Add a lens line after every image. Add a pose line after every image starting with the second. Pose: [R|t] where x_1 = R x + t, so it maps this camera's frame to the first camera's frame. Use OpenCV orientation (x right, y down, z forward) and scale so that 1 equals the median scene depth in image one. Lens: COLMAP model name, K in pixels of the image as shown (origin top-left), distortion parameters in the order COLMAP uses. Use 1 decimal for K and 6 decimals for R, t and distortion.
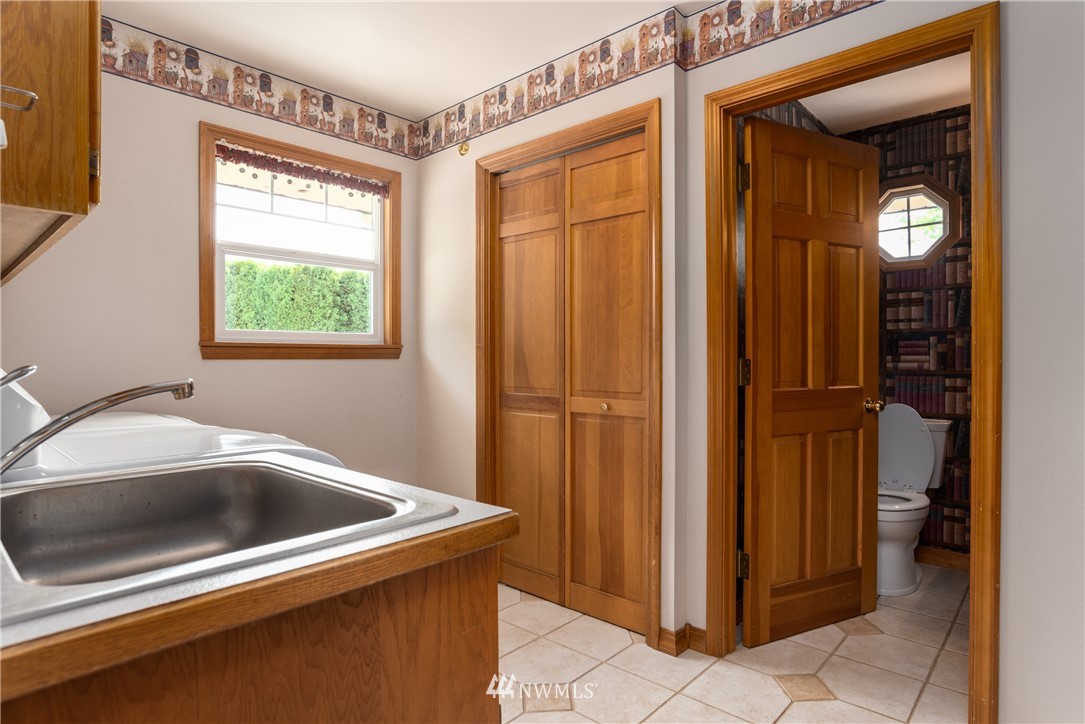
lens RADIAL K [[605.5, 0, 540.9], [0, 605.5, 362.0], [0, 0, 1]] dist [-0.022118, 0.008311]
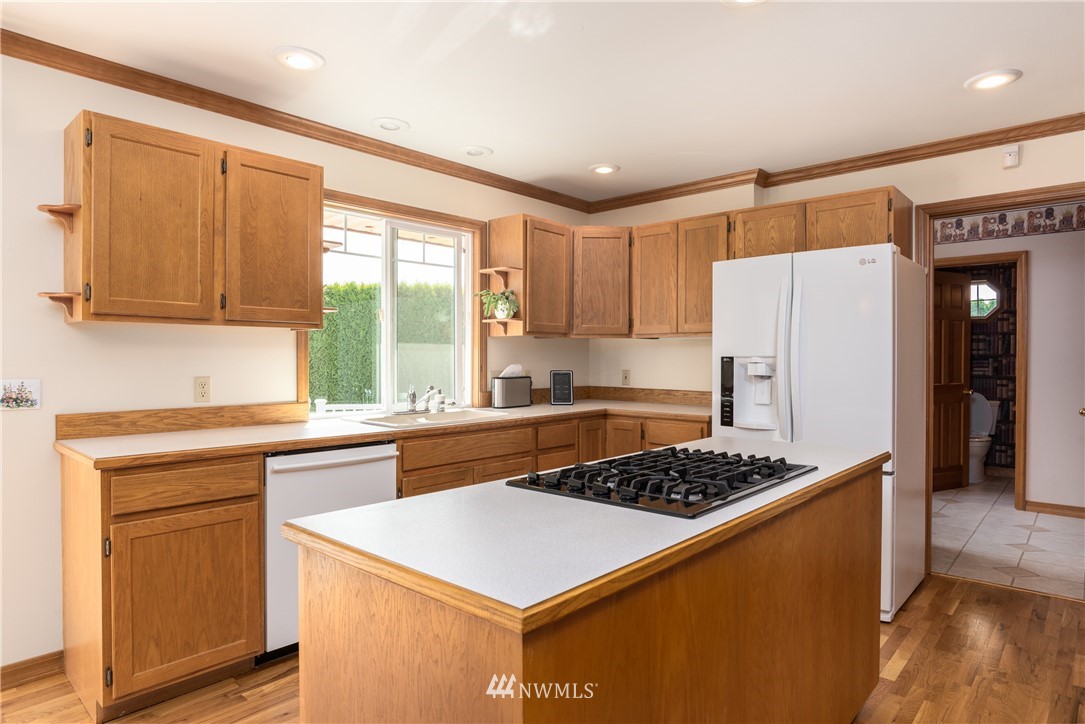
lens RADIAL K [[635.9, 0, 542.2], [0, 635.9, 361.0], [0, 0, 1]] dist [-0.020754, 0.011991]
pose [[0.999969, 0.005981, 0.005158, -0.838524], [-0.005980, 0.999982, -0.000105, -0.025888], [-0.005159, 0.000074, 0.999987, -1.072394]]
